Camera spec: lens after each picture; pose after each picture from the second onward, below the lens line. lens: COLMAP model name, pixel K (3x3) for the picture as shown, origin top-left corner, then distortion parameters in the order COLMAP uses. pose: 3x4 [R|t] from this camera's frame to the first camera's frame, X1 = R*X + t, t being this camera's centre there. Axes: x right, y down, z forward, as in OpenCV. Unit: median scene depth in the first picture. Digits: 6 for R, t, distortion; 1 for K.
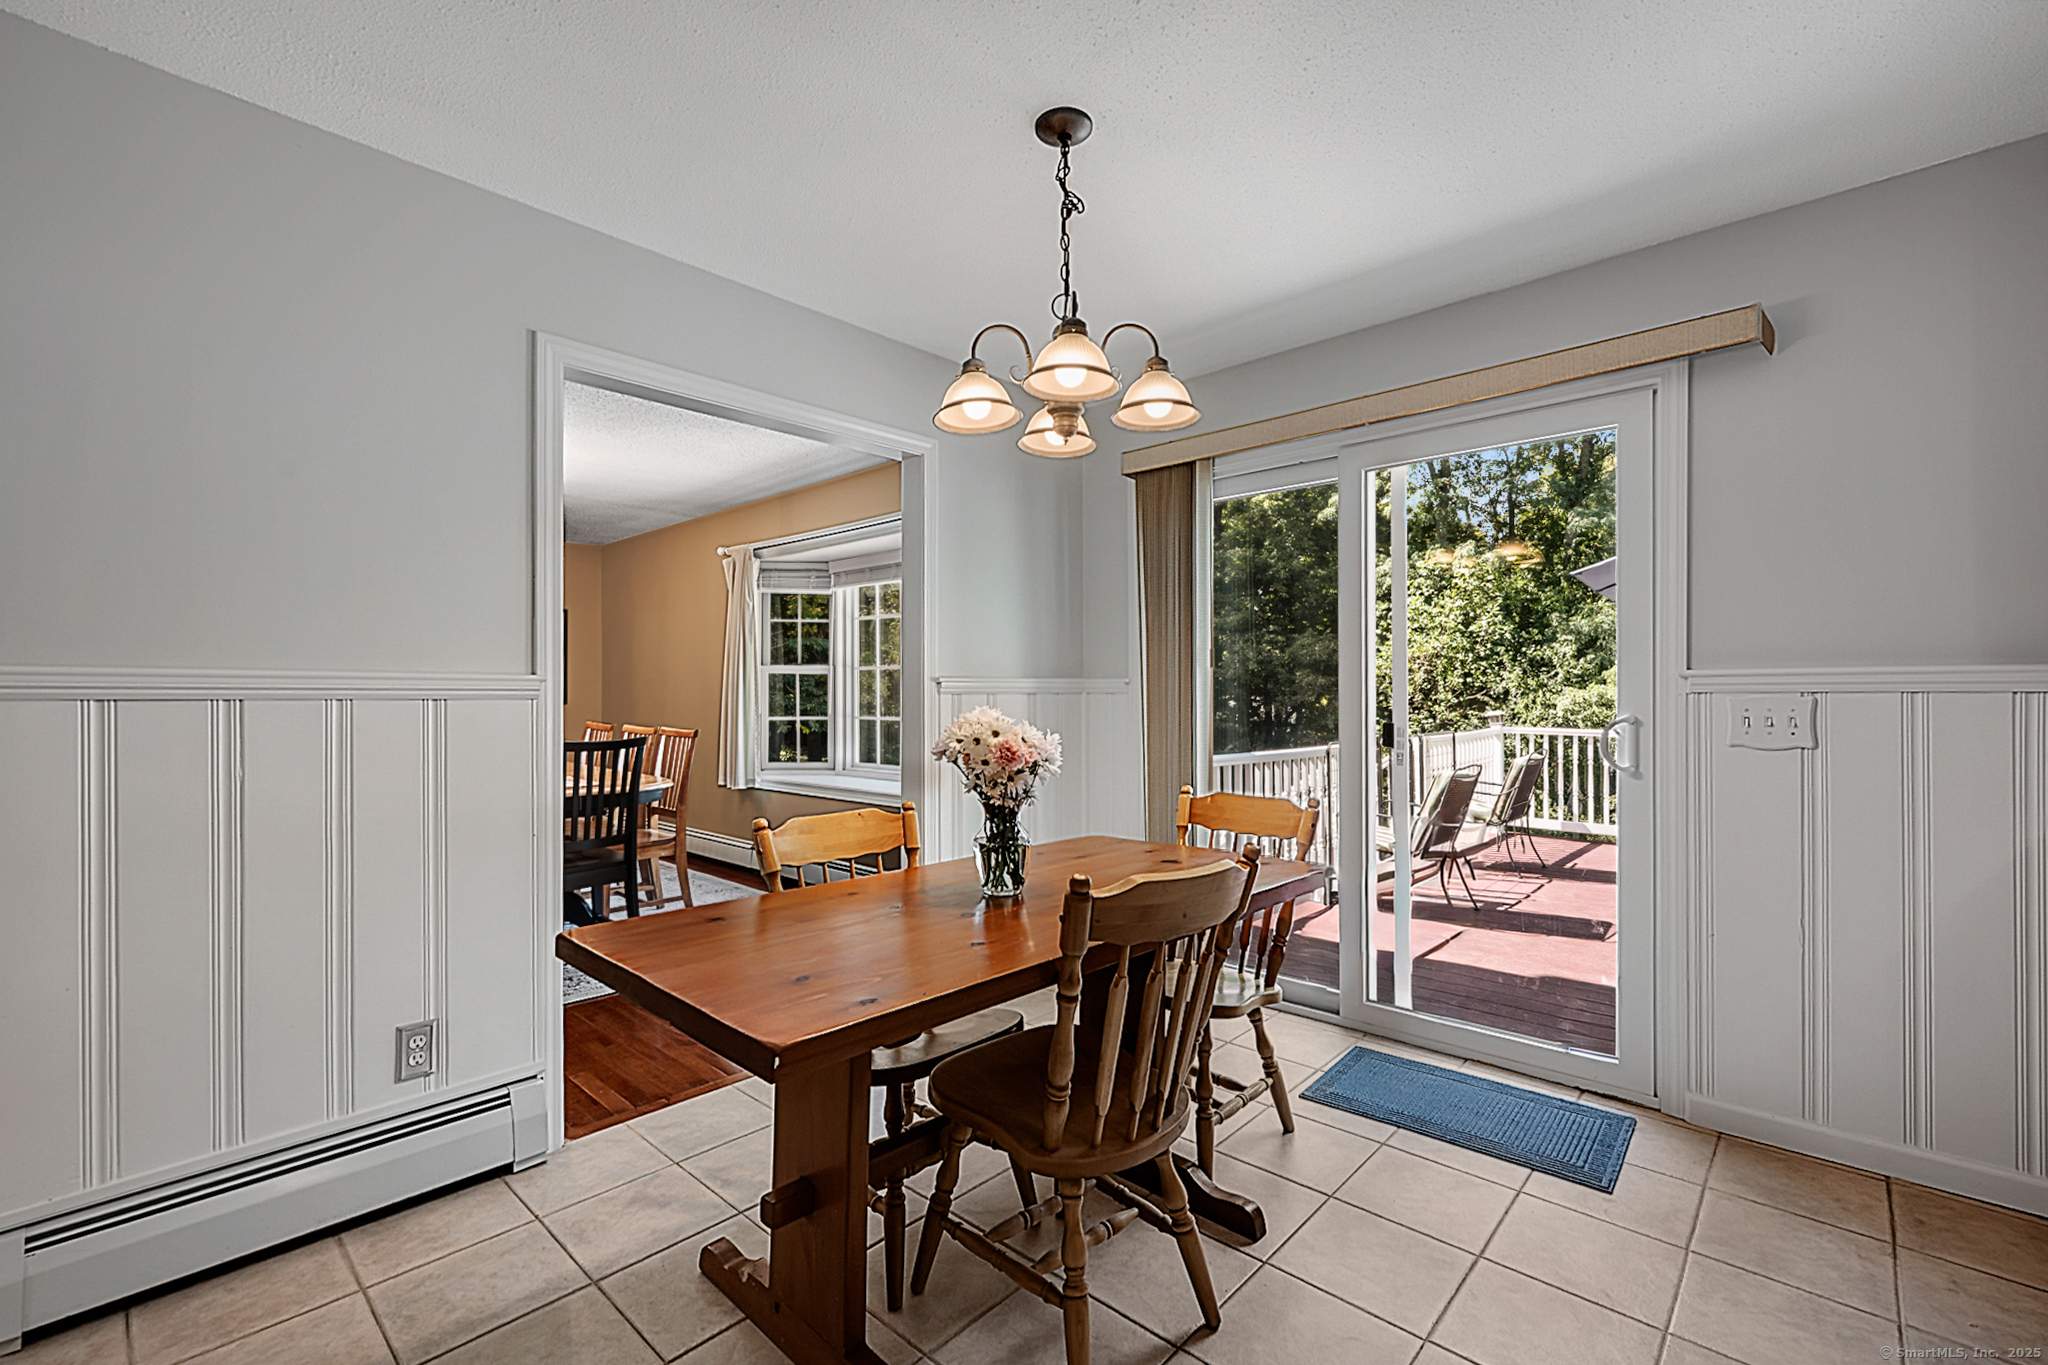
lens RADIAL K [[872.6, 0, 1024.0], [0, 872.6, 682.5], [0, 0, 1]] dist [-0.003448, -0.000711]
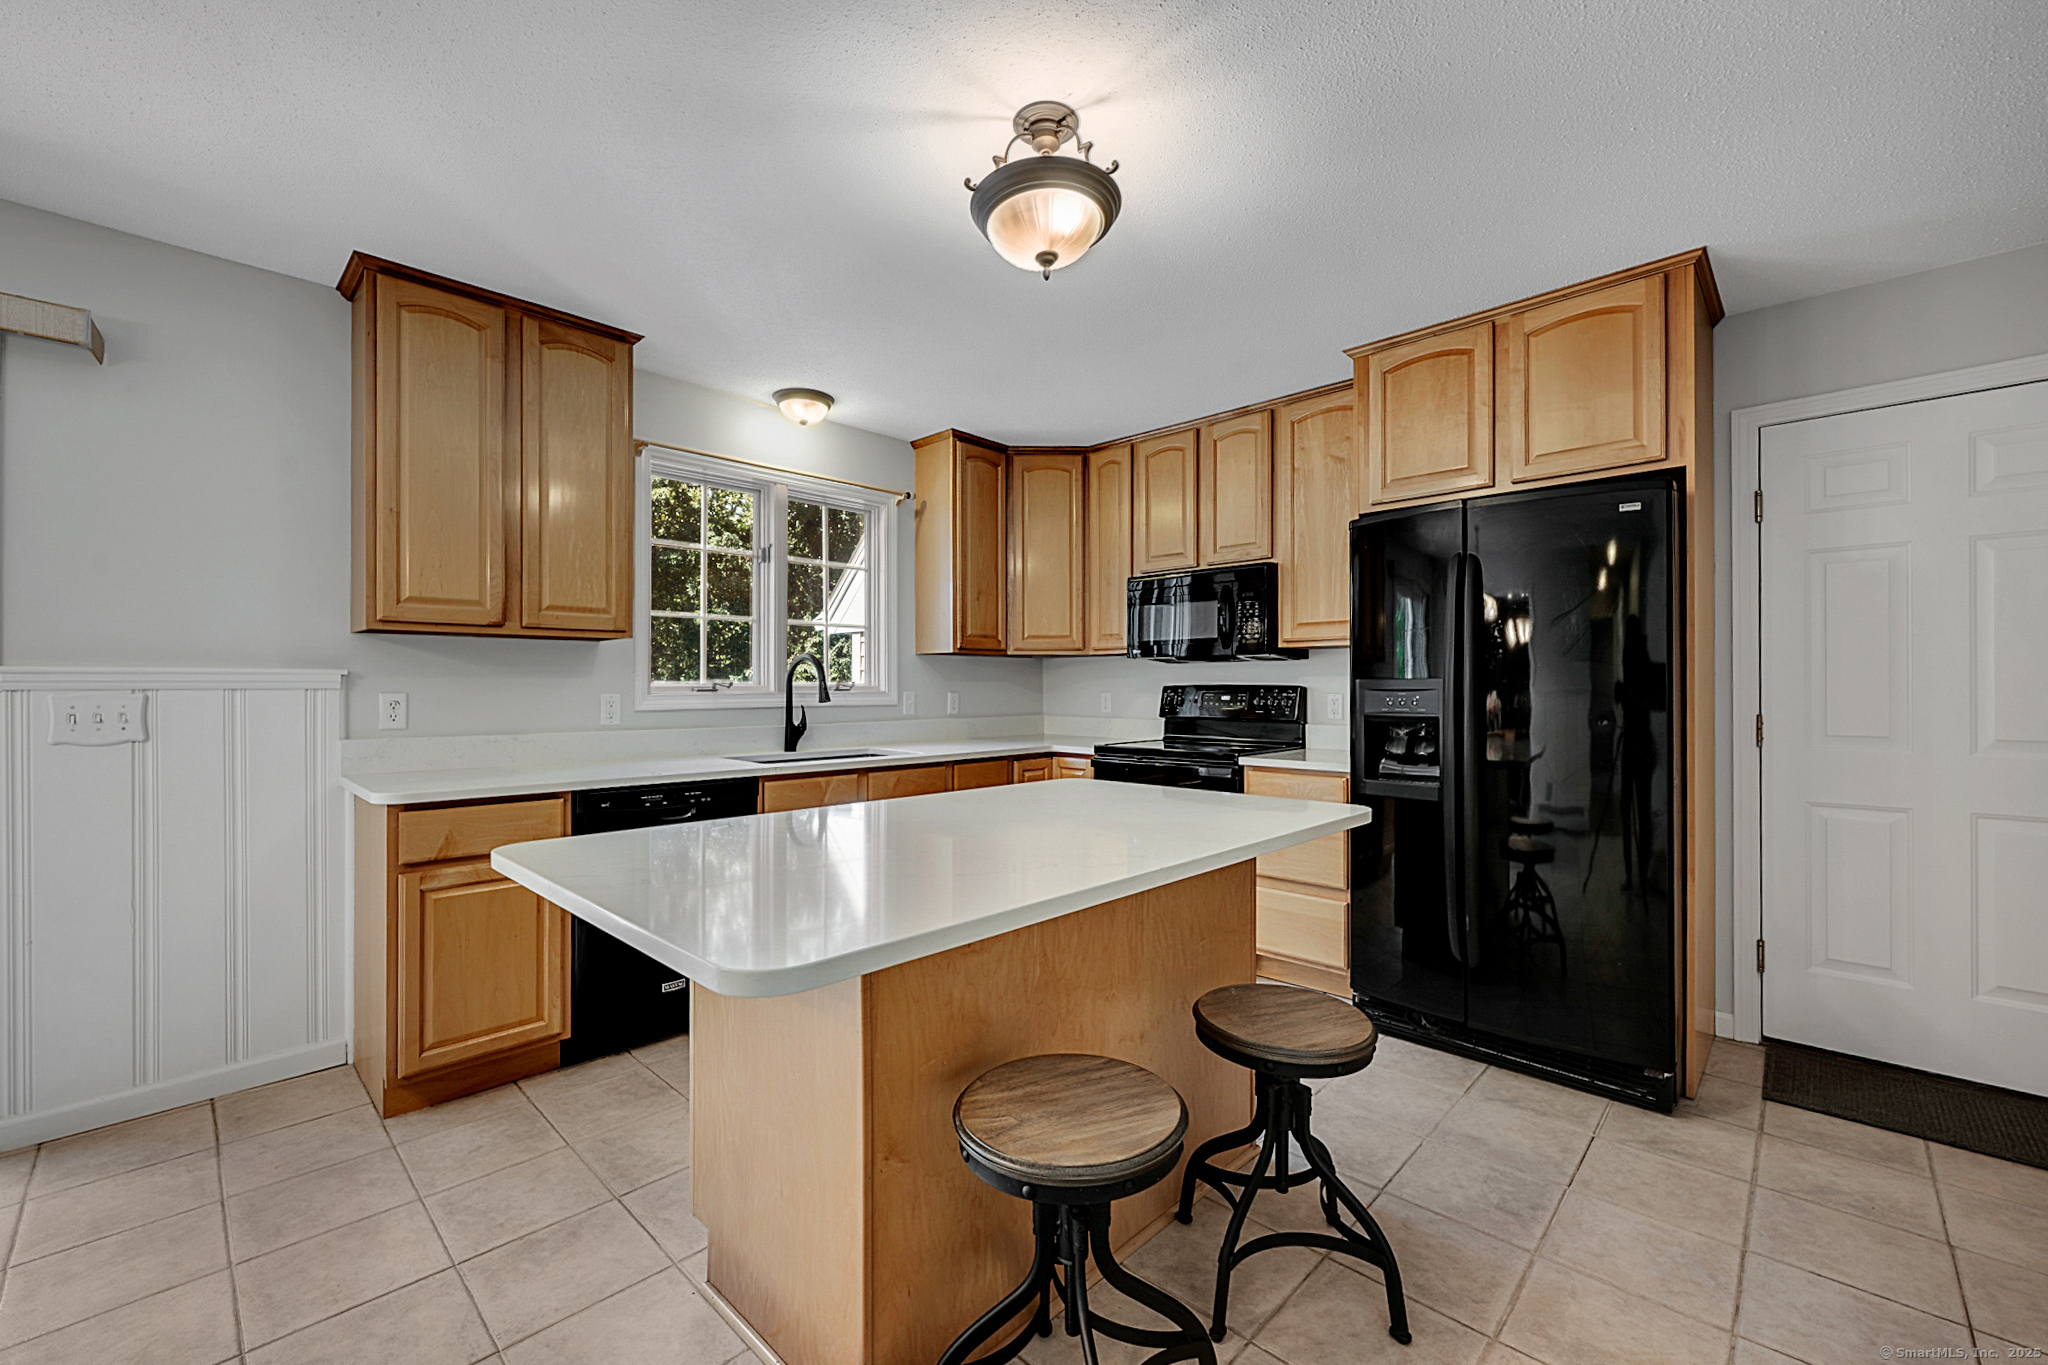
lens RADIAL K [[833.9, 0, 1015.6], [0, 833.9, 694.1], [0, 0, 1]] dist [-0.000190, -0.000126]
pose [[0.024210, -0.006939, 0.999683, -0.069628], [-0.008180, 0.999941, 0.007139, 0.000161], [-0.999673, -0.008350, 0.024152, -0.074022]]
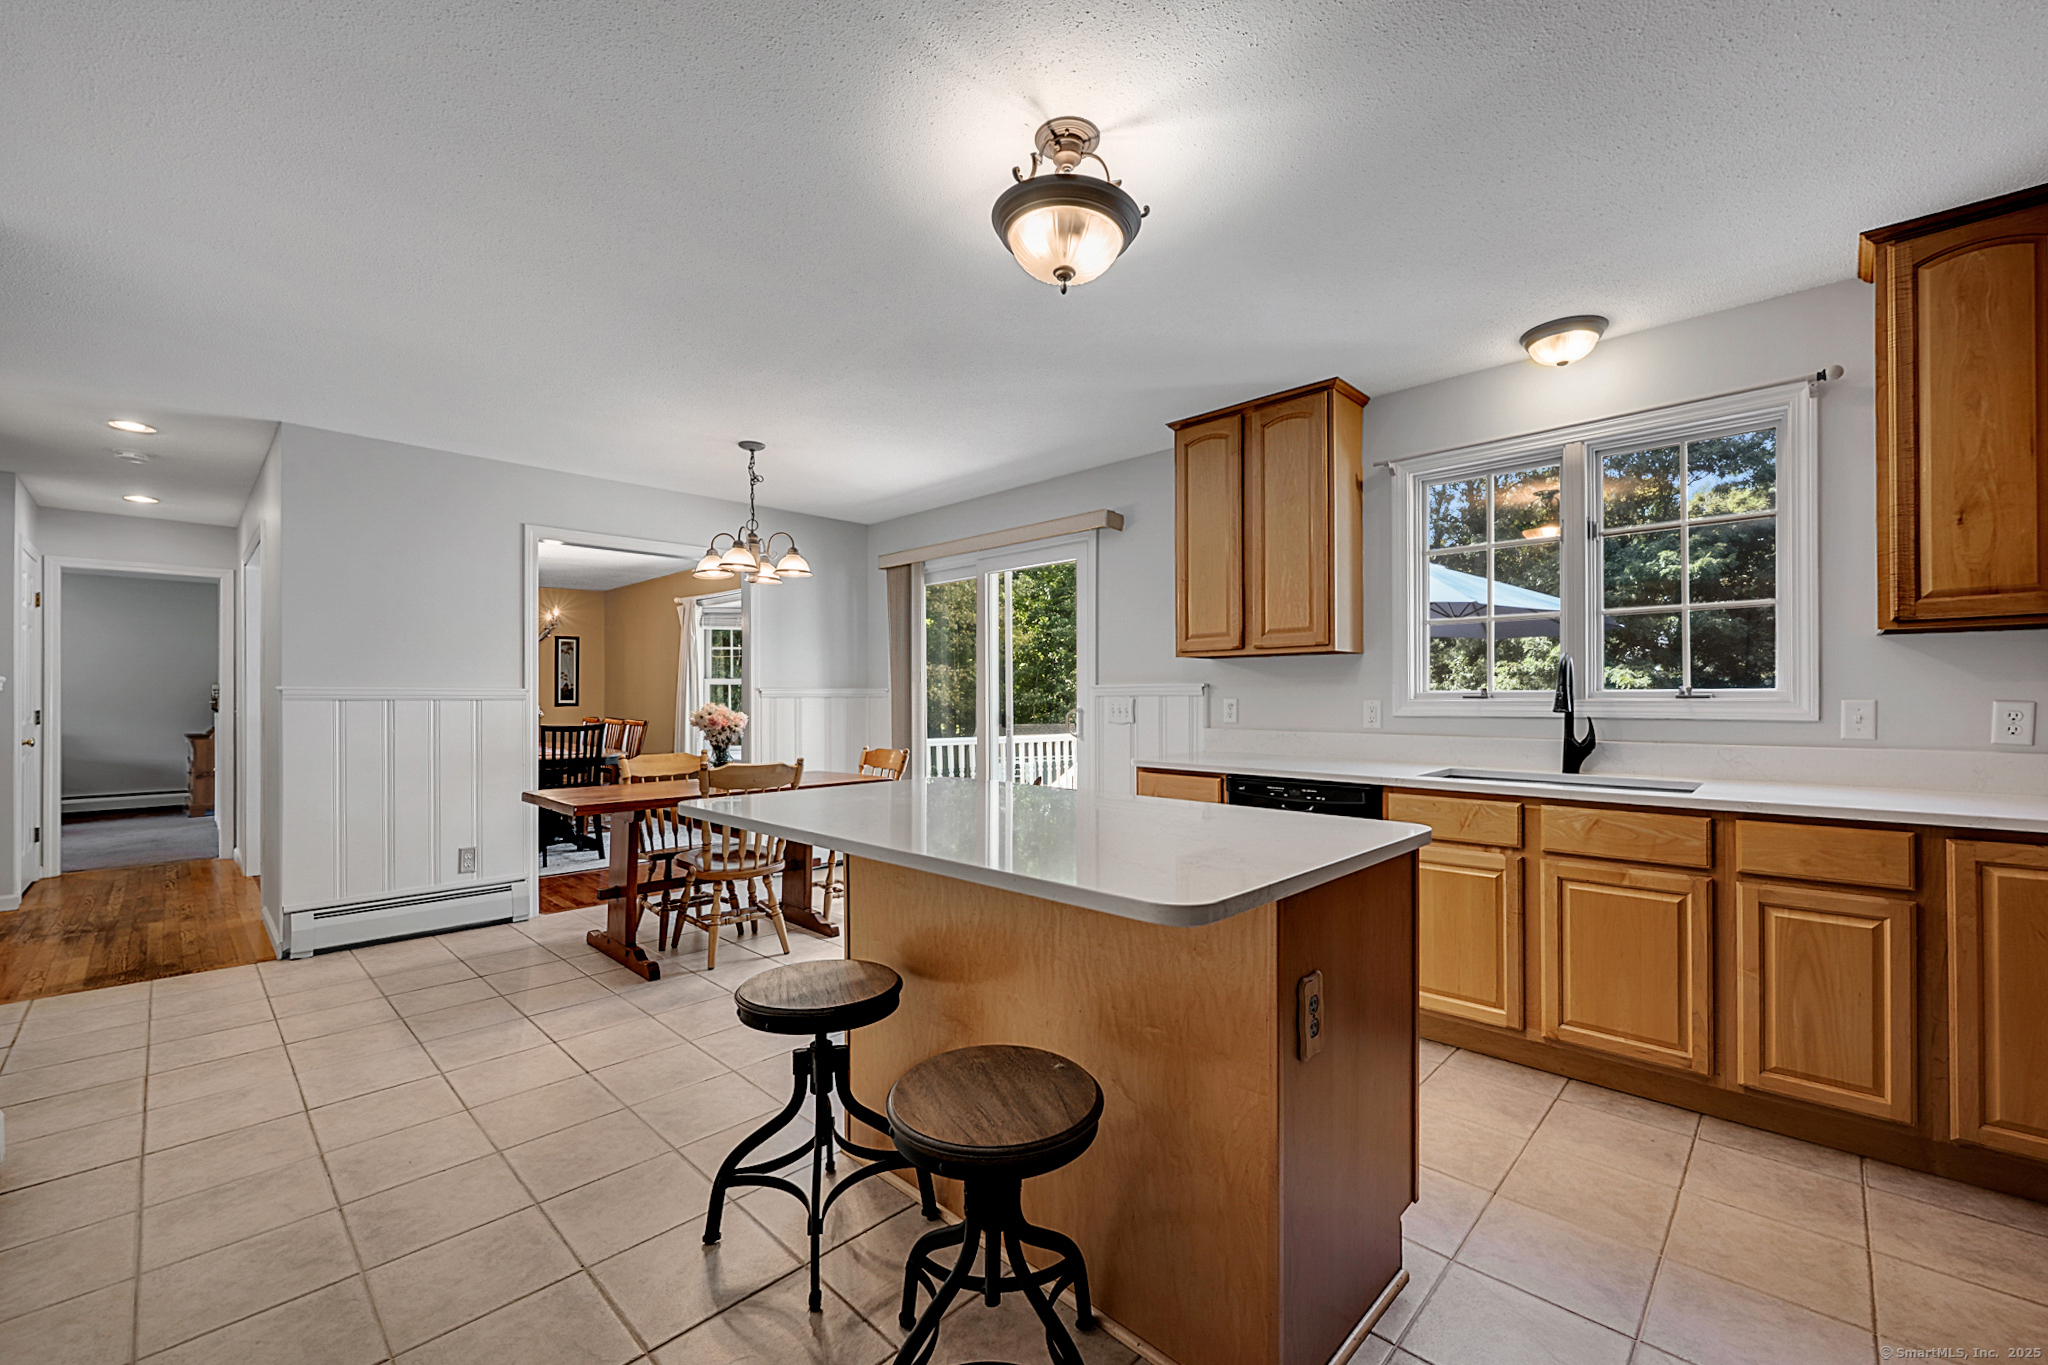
lens RADIAL K [[825.7, 0, 1024.0], [0, 825.7, 682.5], [0, 0, 1]] dist [-0.000445, -0.000052]
pose [[0.999752, 0.000114, -0.022253, 0.421386], [-0.000317, 0.999958, -0.009152, -0.001791], [0.022251, 0.009157, 0.999710, -0.591949]]
